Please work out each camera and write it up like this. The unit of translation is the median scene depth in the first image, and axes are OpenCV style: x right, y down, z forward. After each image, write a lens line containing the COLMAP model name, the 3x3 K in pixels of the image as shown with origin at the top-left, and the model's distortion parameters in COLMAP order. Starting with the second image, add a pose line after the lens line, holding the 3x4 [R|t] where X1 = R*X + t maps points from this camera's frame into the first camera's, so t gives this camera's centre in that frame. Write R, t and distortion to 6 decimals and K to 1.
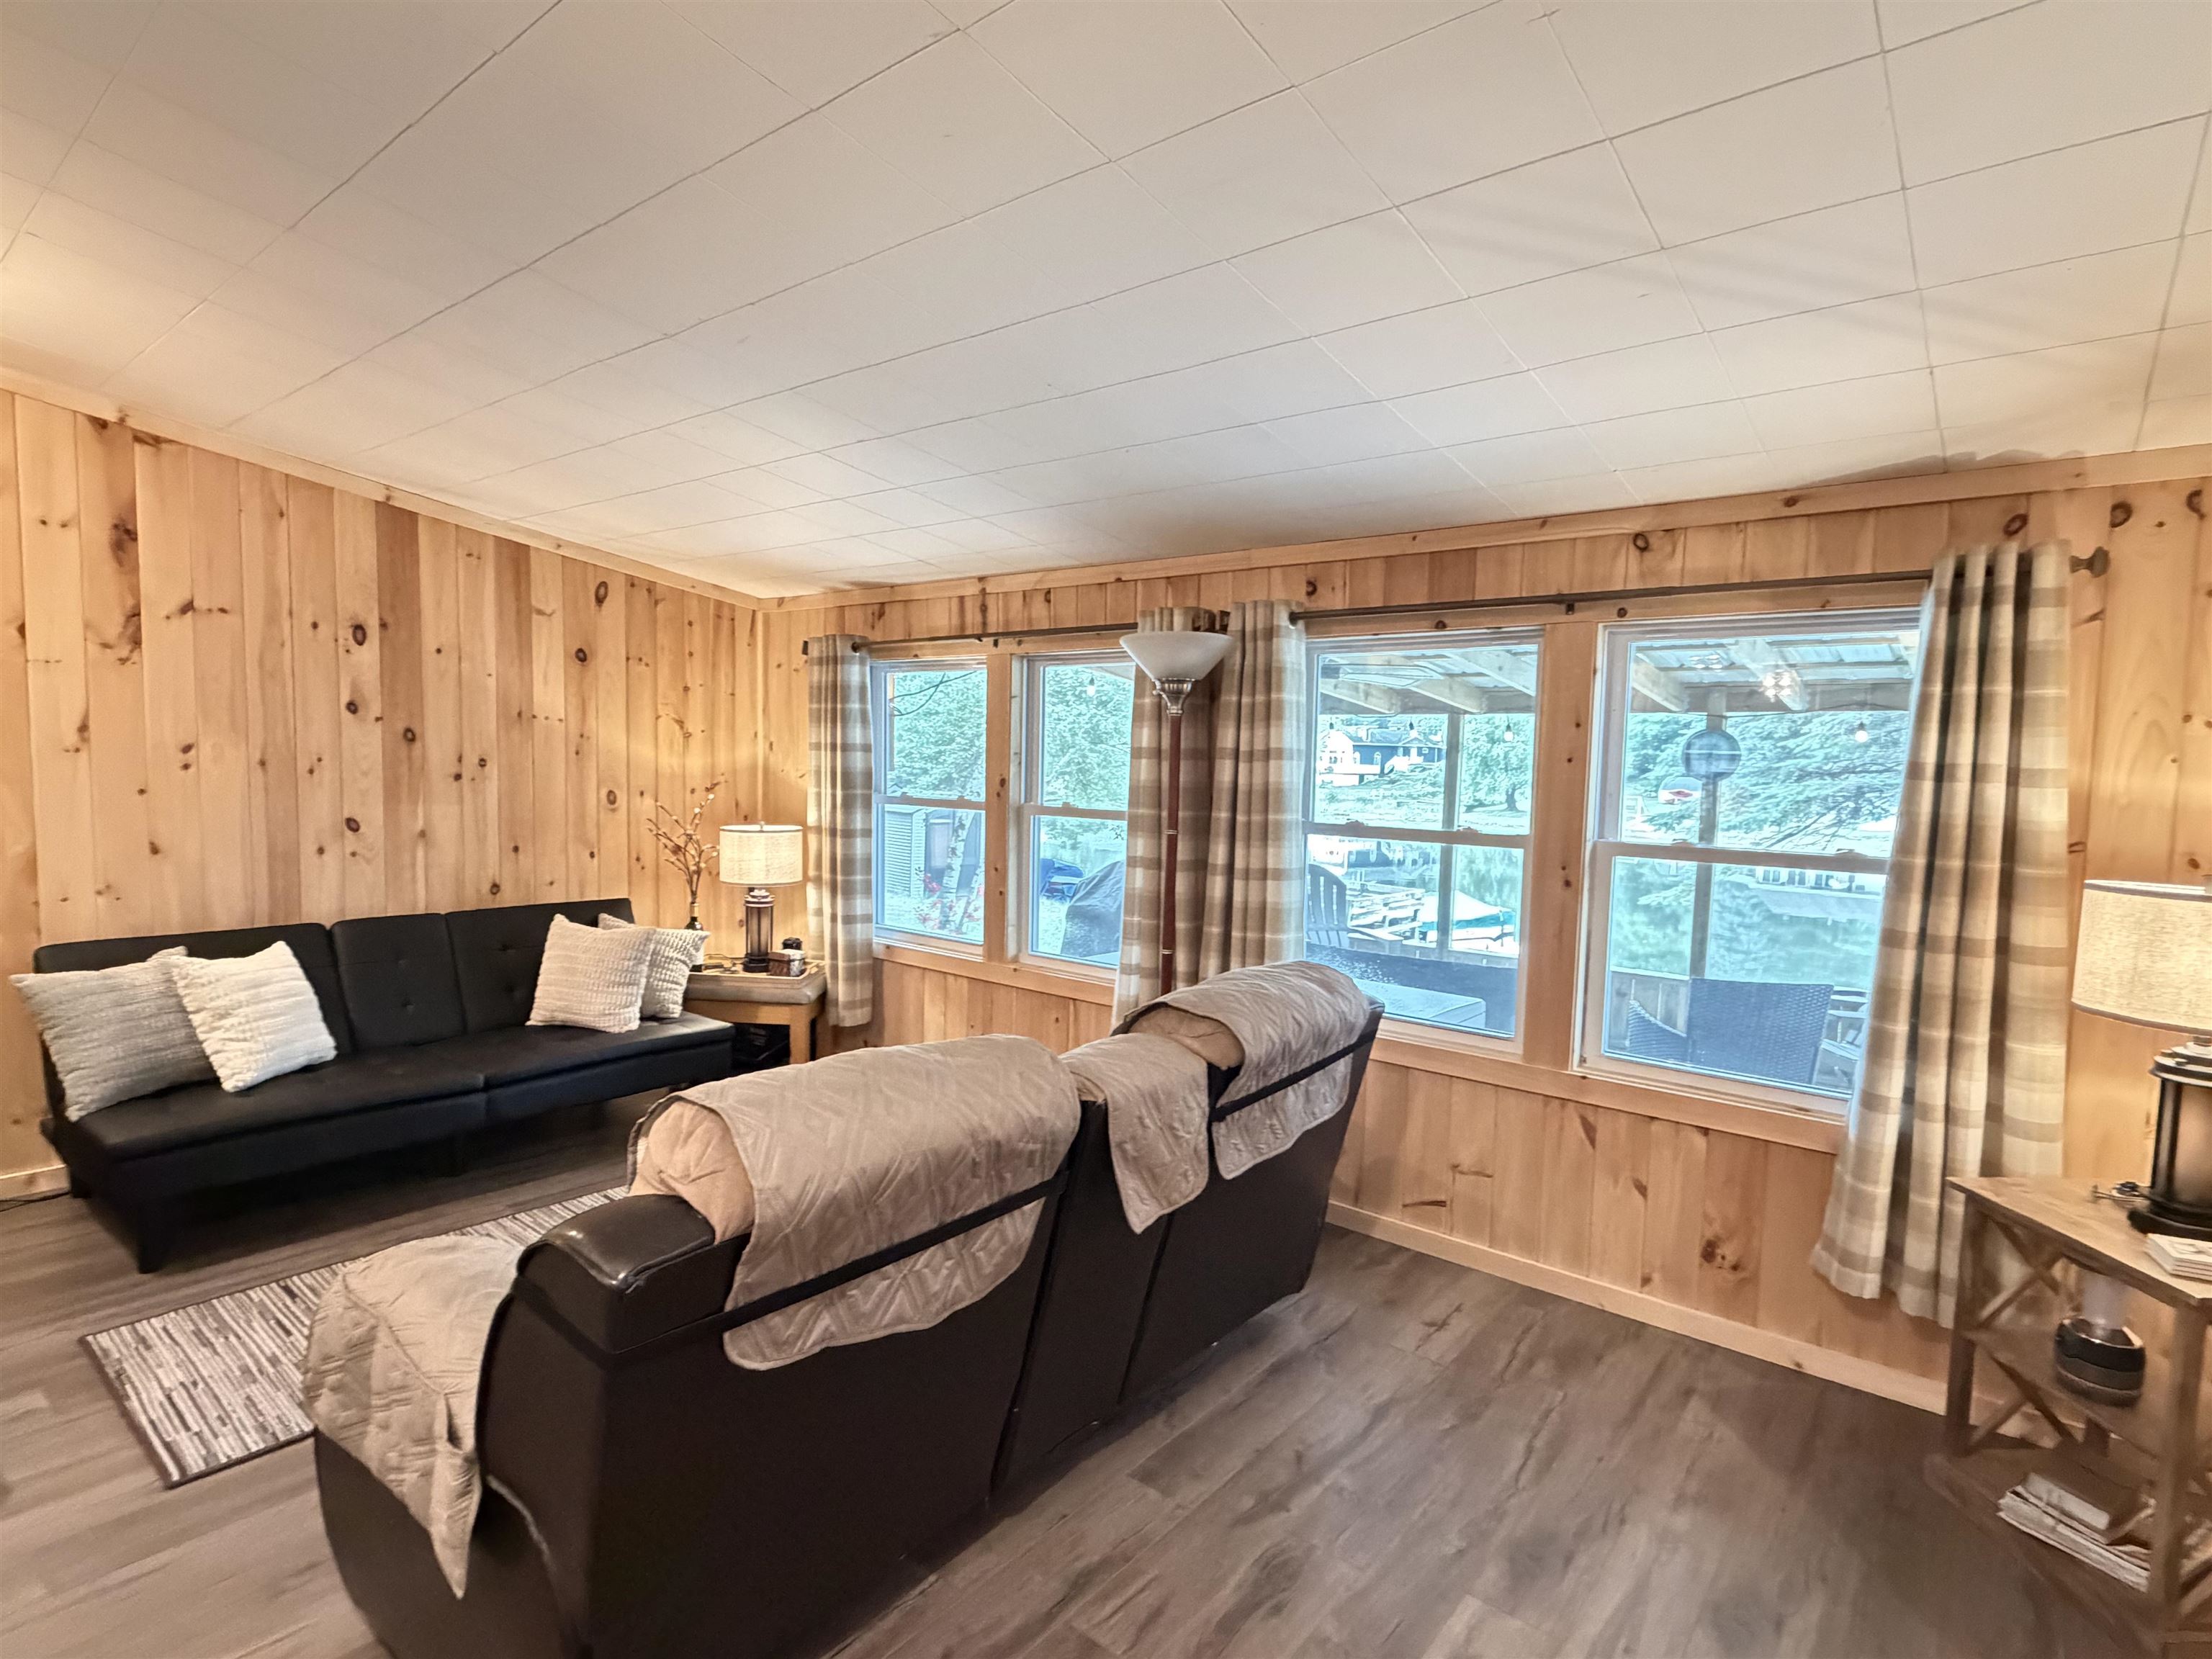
lens RADIAL K [[1127.5, 0, 1100.6], [0, 1127.5, 837.6], [0, 0, 1]] dist [0.000596, -0.000529]
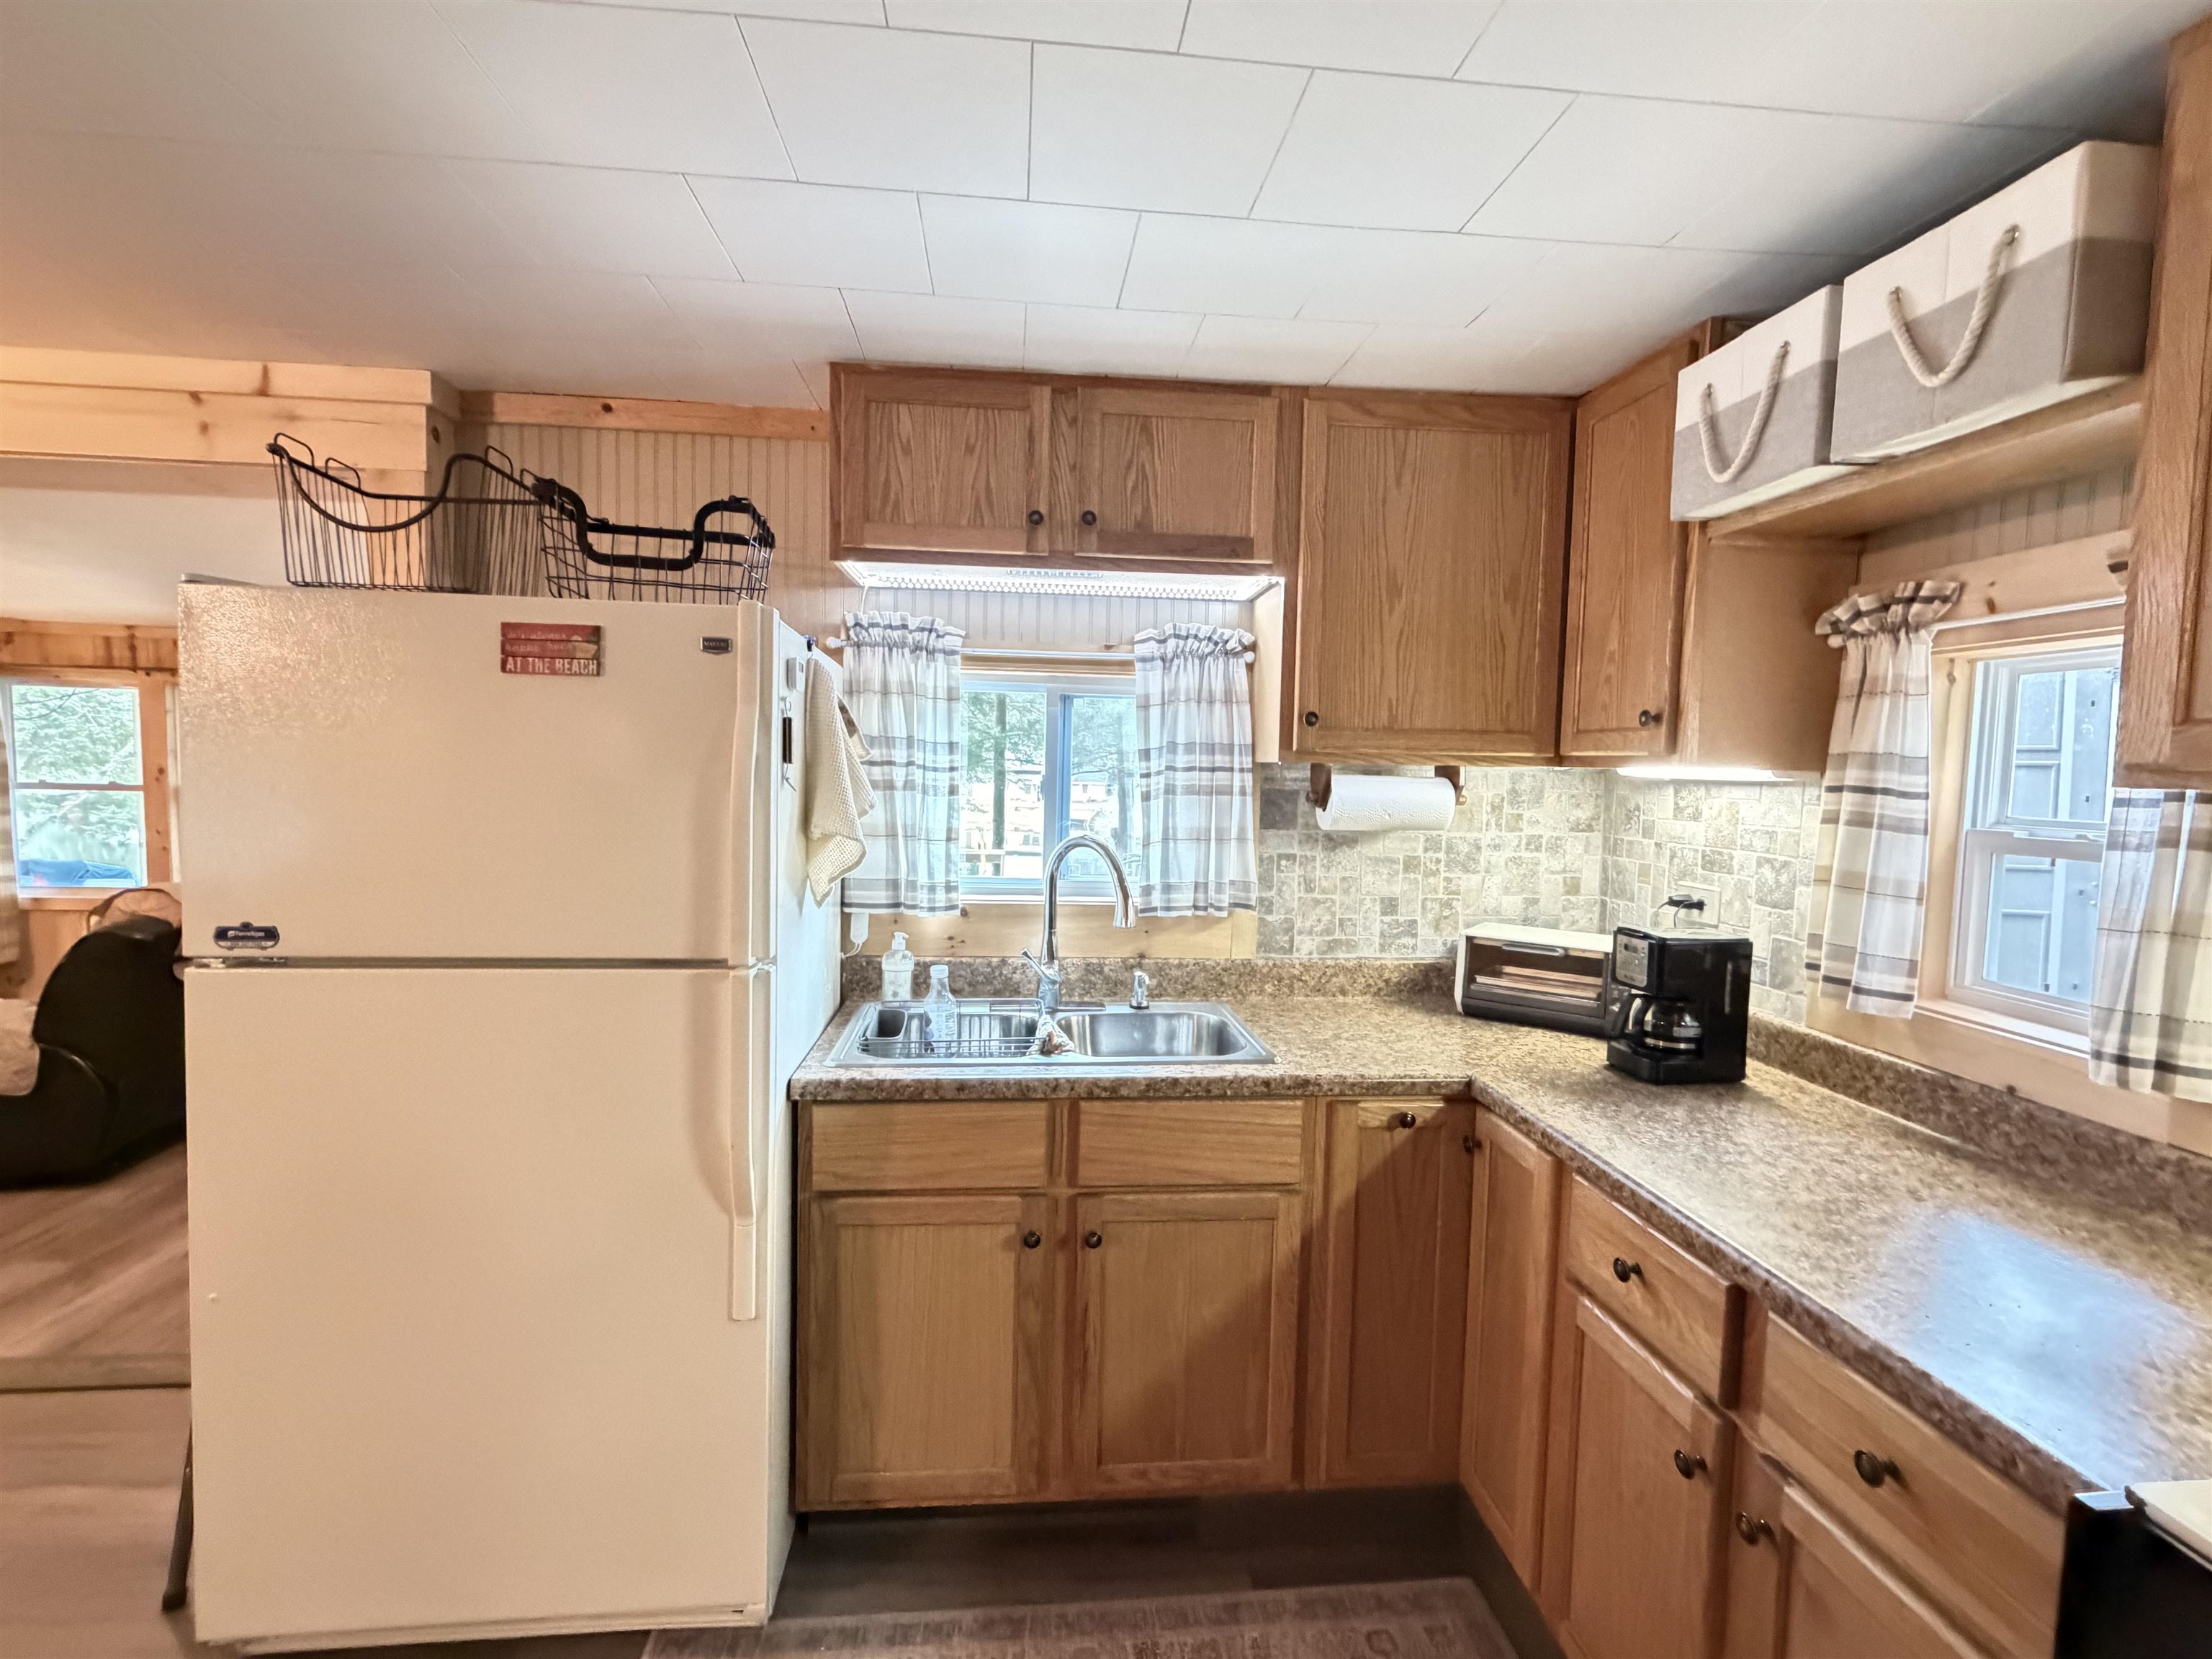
lens RADIAL K [[989.8, 0, 1110.5], [0, 989.8, 828.4], [0, 0, 1]] dist [0.001226, -0.000184]
pose [[0.709716, -0.052977, 0.702493, -0.160766], [0.044543, 0.998548, 0.030303, 0.053831], [-0.703079, 0.009785, 0.711045, -1.008572]]
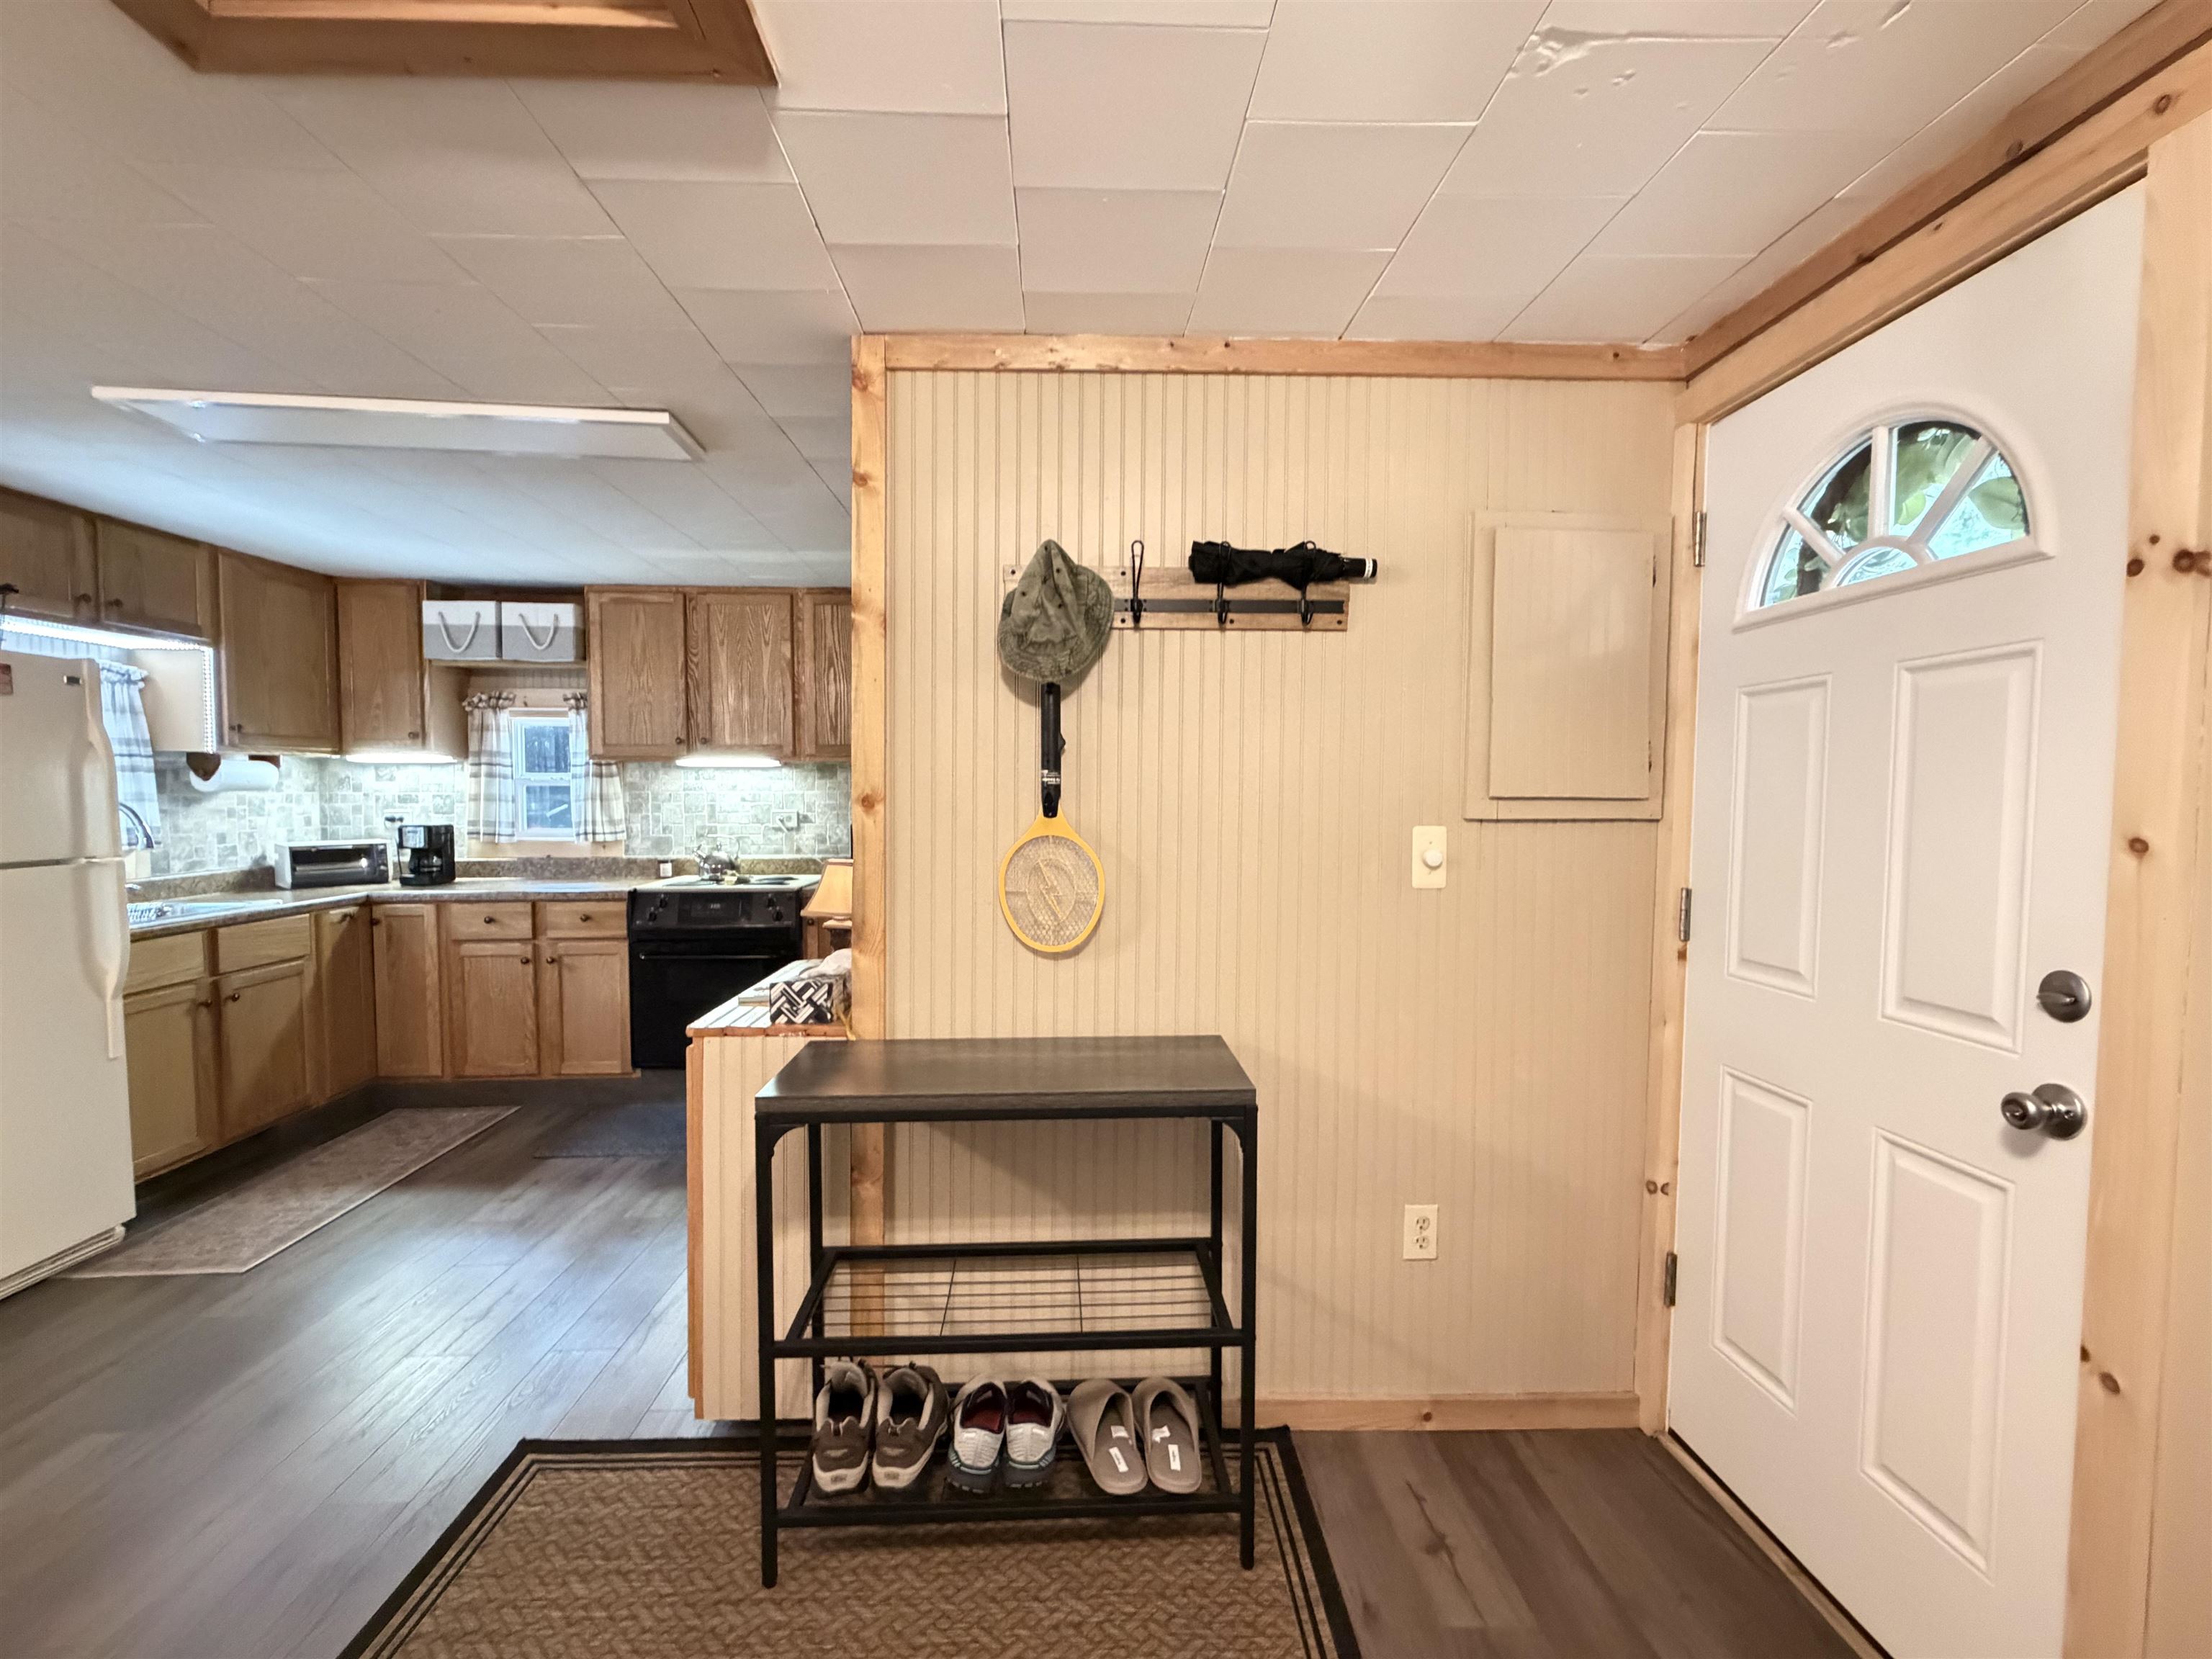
lens RADIAL K [[989.8, 0, 1105.3], [0, 989.8, 831.7], [0, 0, 1]] dist [0.001226, -0.000184]
pose [[-0.669462, -0.055777, 0.740749, -1.177192], [0.037747, 0.993335, 0.108910, 0.041454], [-0.741886, 0.100873, -0.662895, -0.621718]]
